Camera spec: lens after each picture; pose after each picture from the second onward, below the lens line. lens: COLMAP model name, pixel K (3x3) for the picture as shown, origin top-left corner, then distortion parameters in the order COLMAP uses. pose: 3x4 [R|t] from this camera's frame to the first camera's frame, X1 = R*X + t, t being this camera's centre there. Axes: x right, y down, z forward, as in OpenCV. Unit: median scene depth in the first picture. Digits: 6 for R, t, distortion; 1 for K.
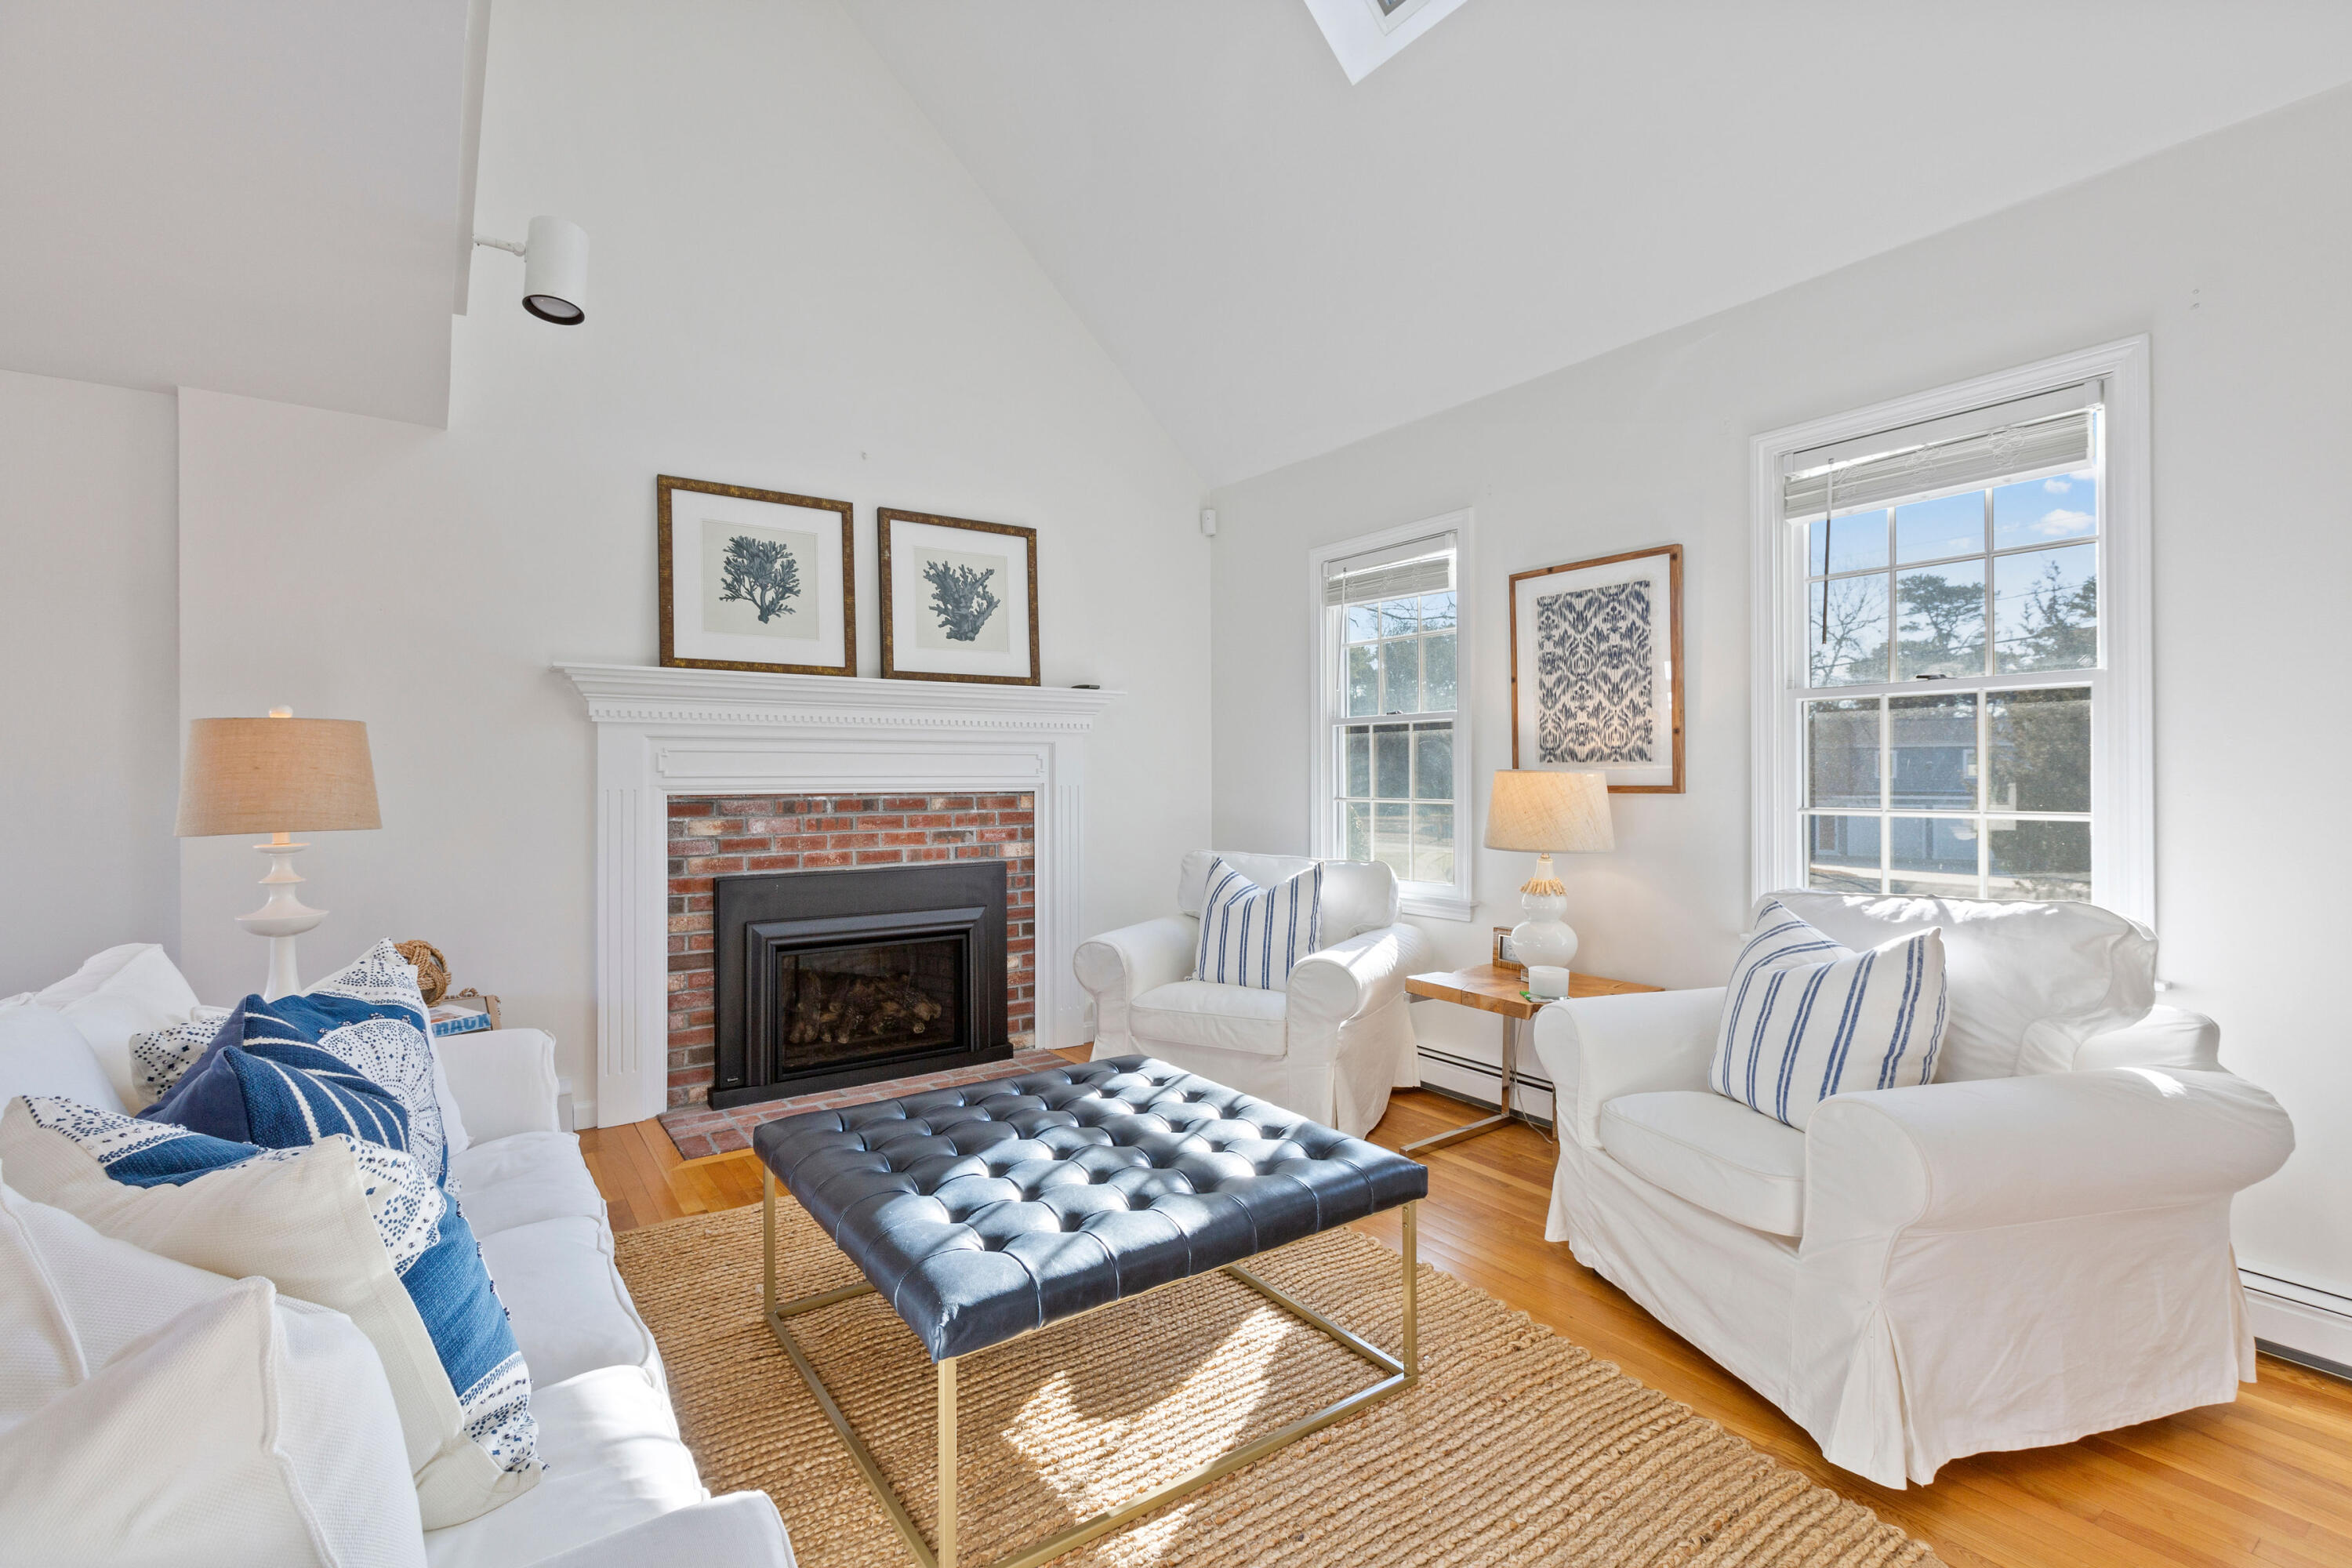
lens RADIAL K [[1074.2, 0, 1189.3], [0, 1074.2, 781.0], [0, 0, 1]] dist [0.004133, -0.001129]
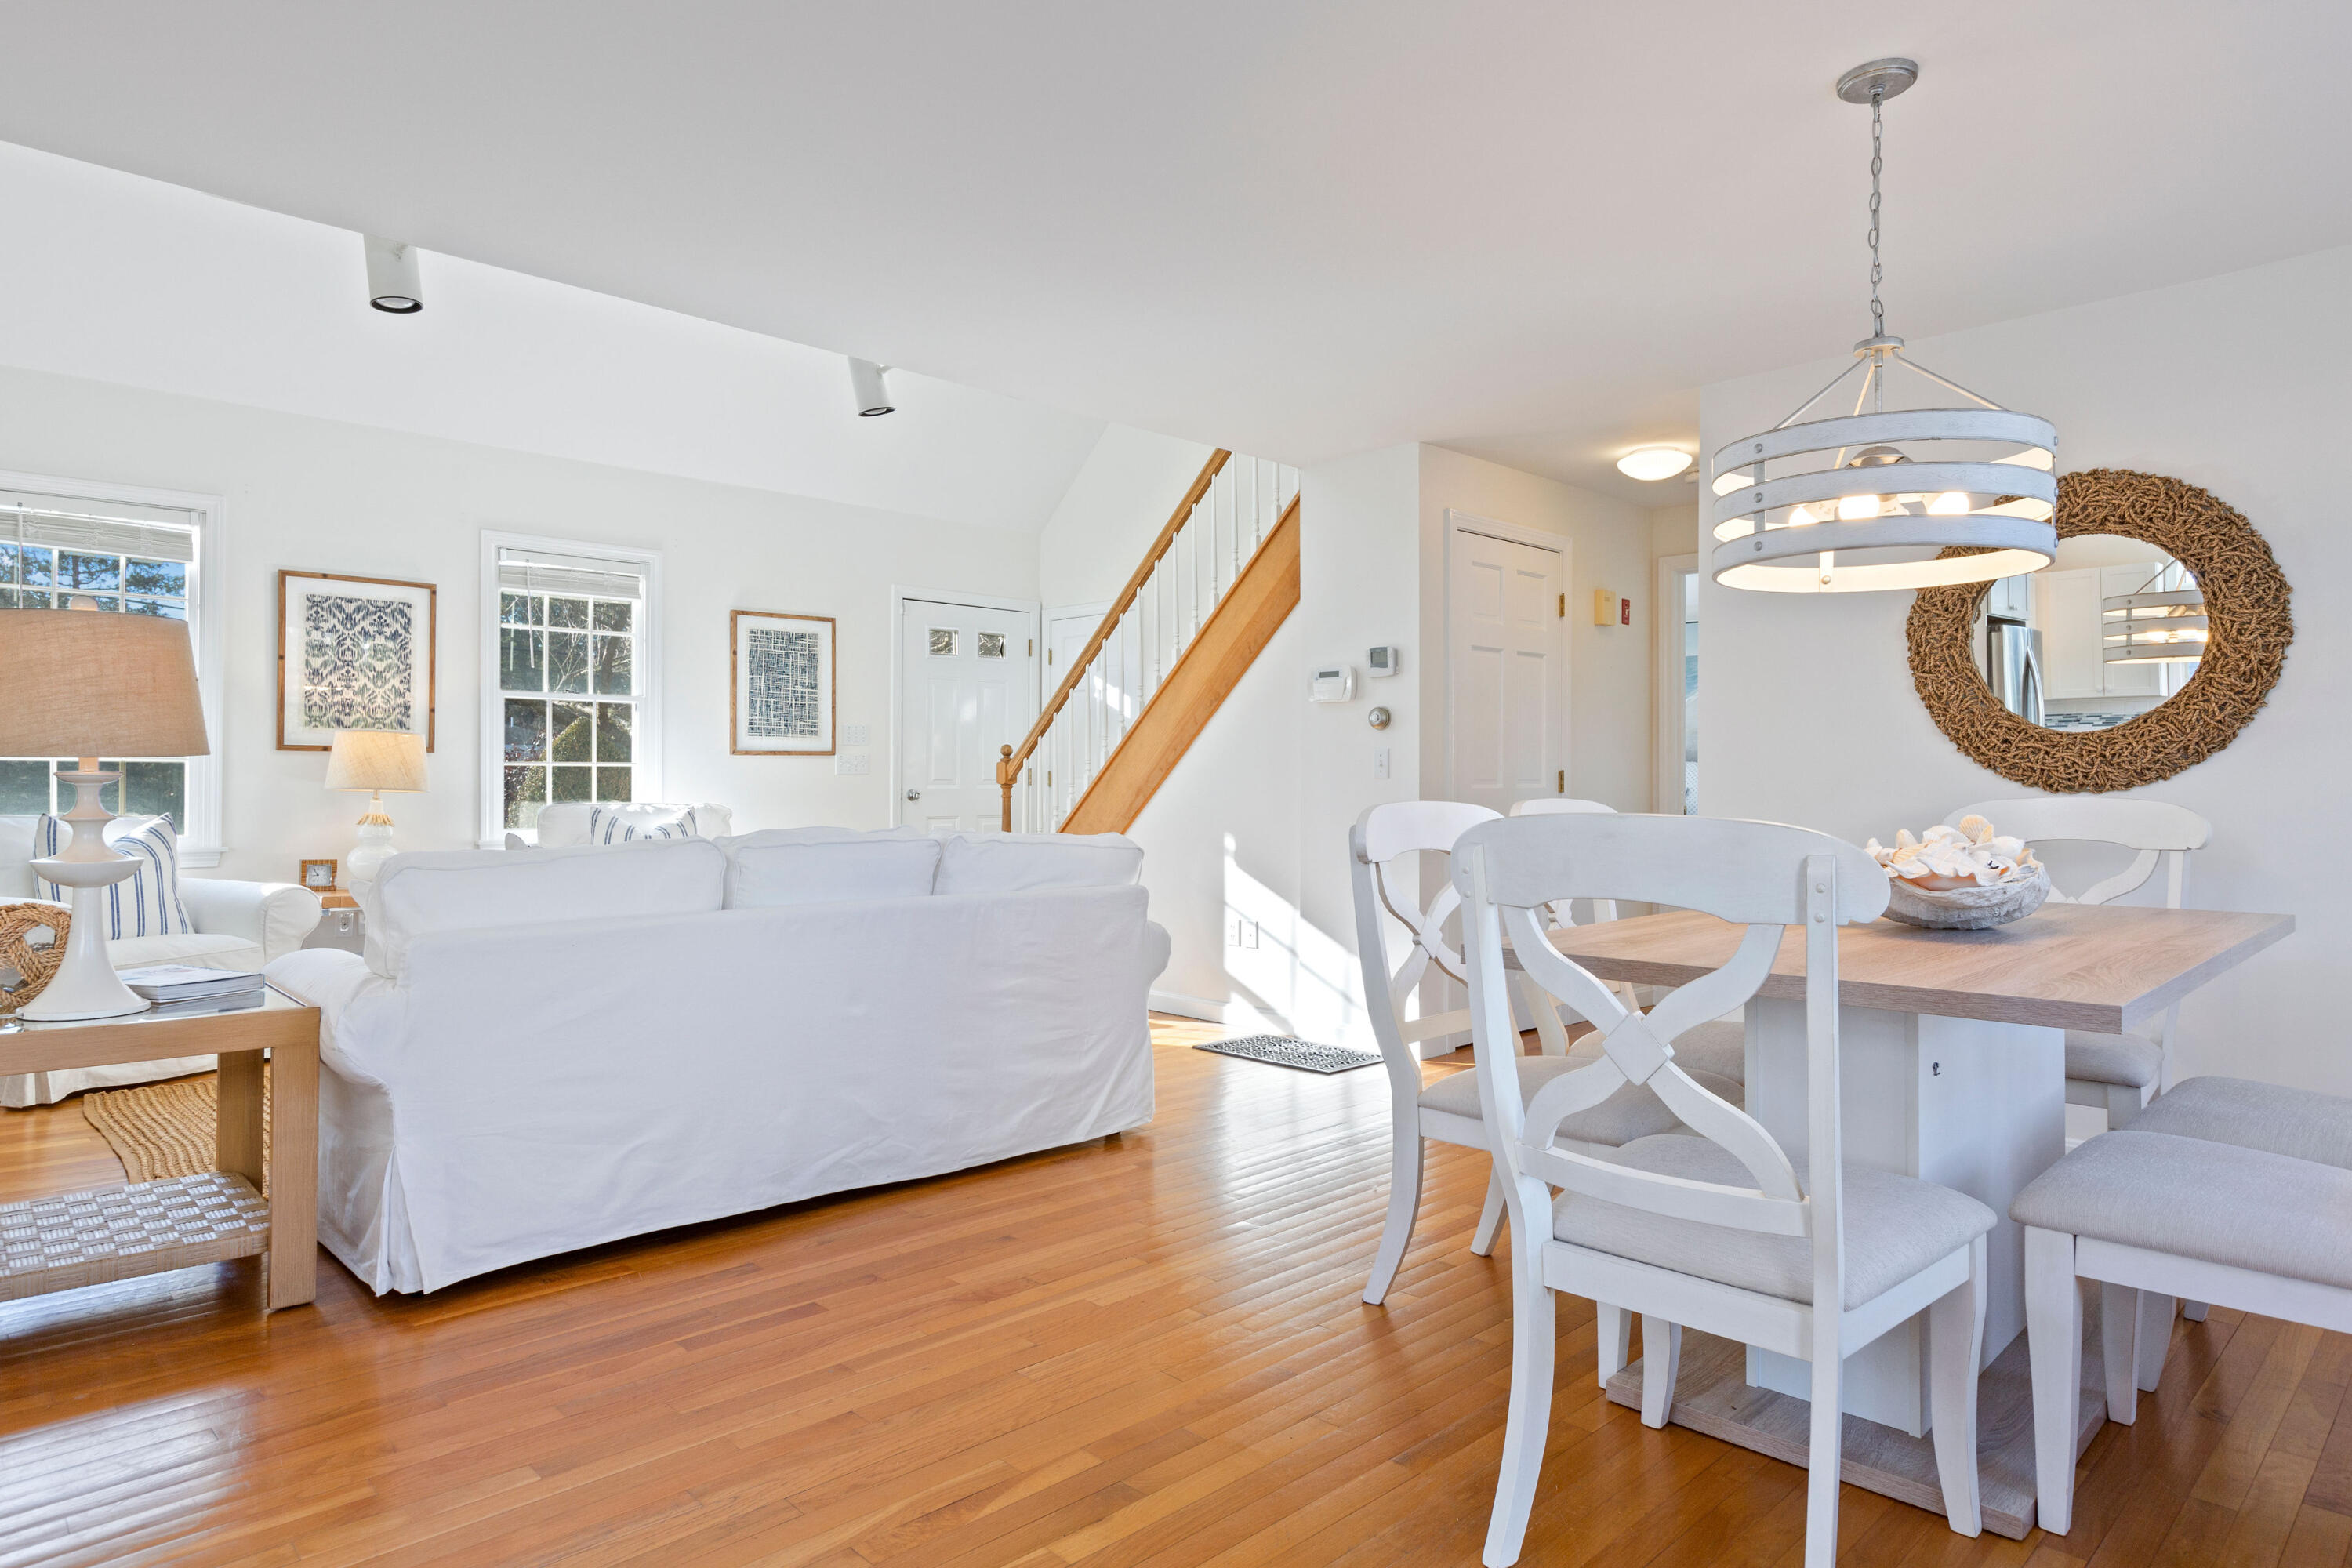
lens RADIAL K [[1375.5, 0, 1160.0], [0, 1375.5, 781.5], [0, 0, 1]] dist [-0.004829, 0.002521]
pose [[-0.149351, 0.005297, 0.988770, -1.269788], [-0.000258, 0.999985, -0.005396, 0.049334], [-0.988784, -0.001061, -0.149348, 0.241157]]
